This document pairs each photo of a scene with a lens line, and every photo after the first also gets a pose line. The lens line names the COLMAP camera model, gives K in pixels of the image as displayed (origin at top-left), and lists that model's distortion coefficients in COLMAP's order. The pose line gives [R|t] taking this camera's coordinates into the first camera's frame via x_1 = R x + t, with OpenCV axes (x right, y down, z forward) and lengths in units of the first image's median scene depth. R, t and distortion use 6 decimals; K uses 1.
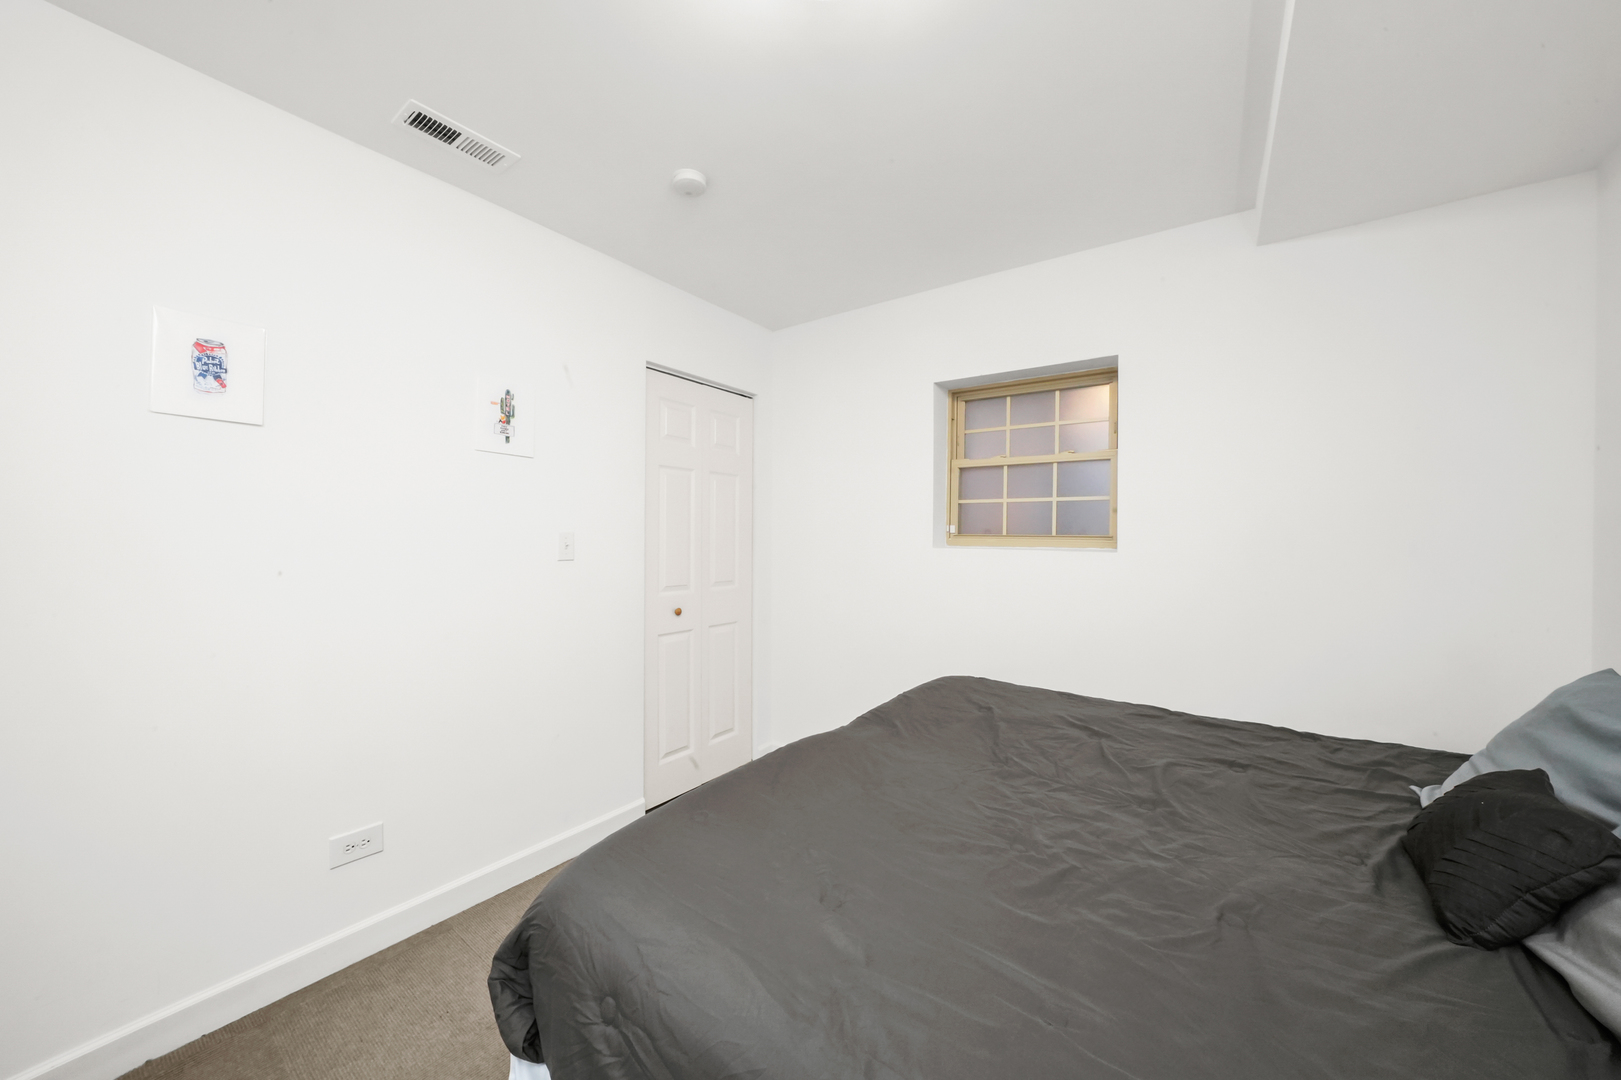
lens RADIAL K [[573.8, 0, 803.0], [0, 573.8, 540.2], [0, 0, 1]] dist [-0.032028, -0.000715]
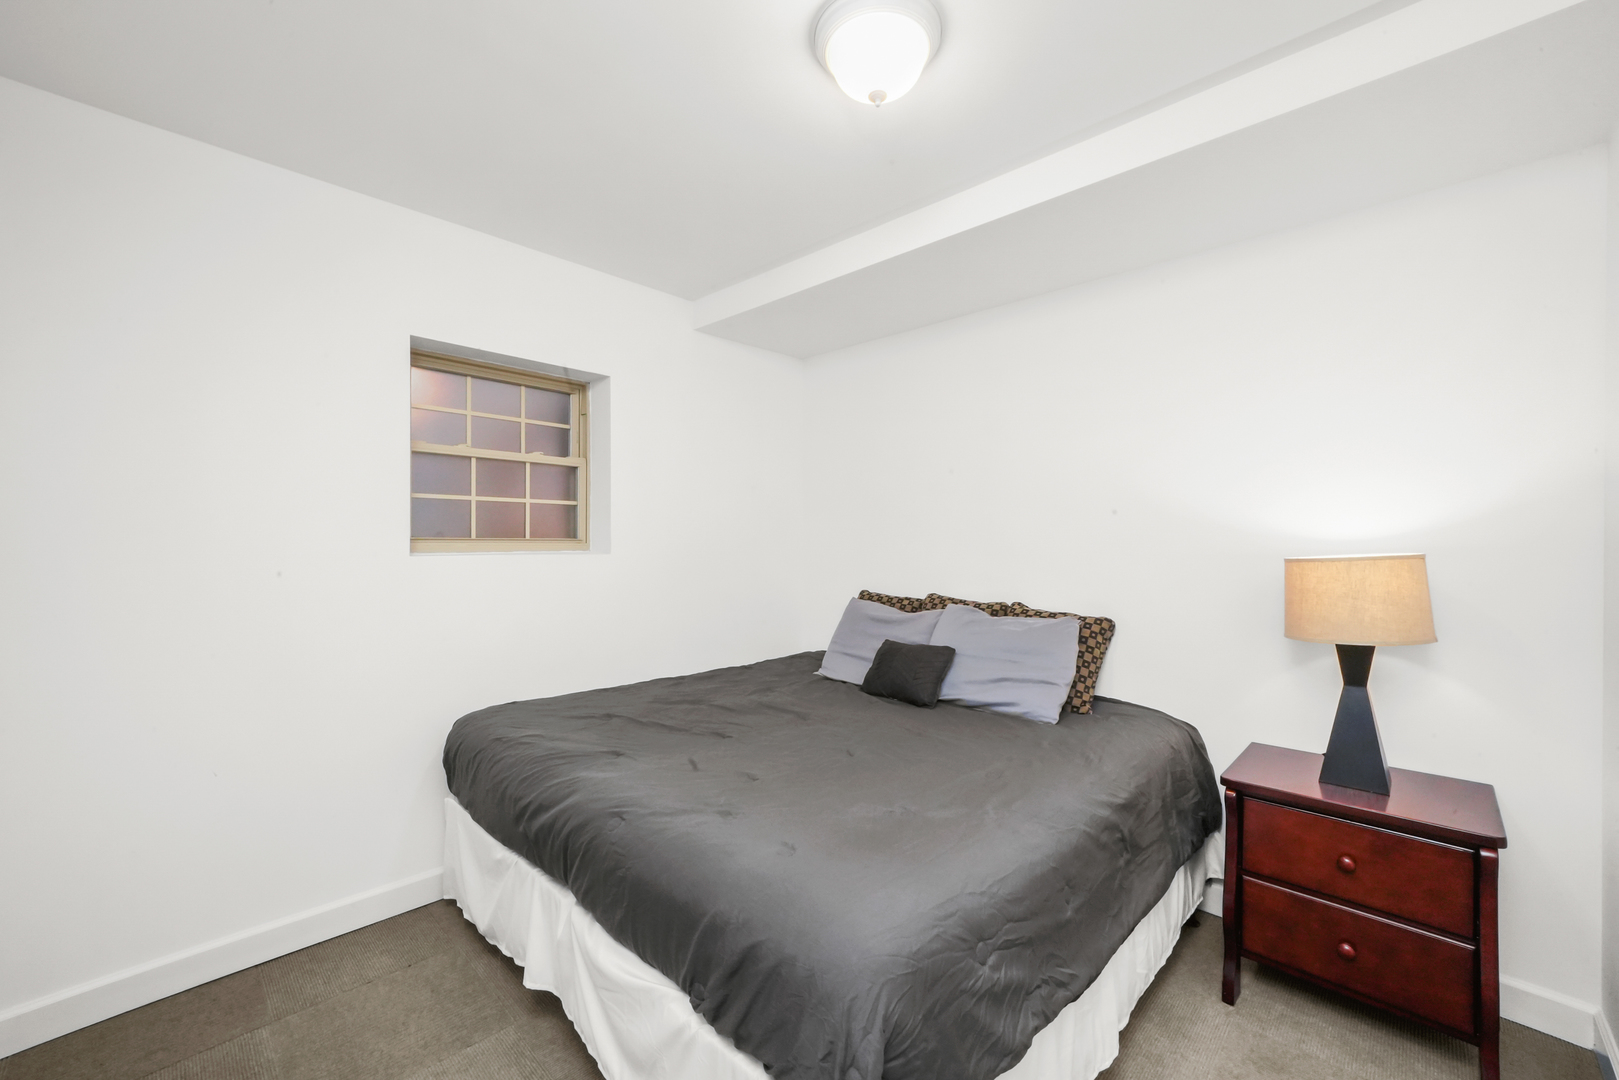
lens RADIAL K [[662.4, 0, 799.7], [0, 662.4, 539.4], [0, 0, 1]] dist [-0.009028, 0.000129]
pose [[0.133041, -0.005990, 0.991092, -0.567698], [0.009183, 0.999946, 0.004811, -0.007584], [-0.991068, 0.008461, 0.133089, 0.386875]]
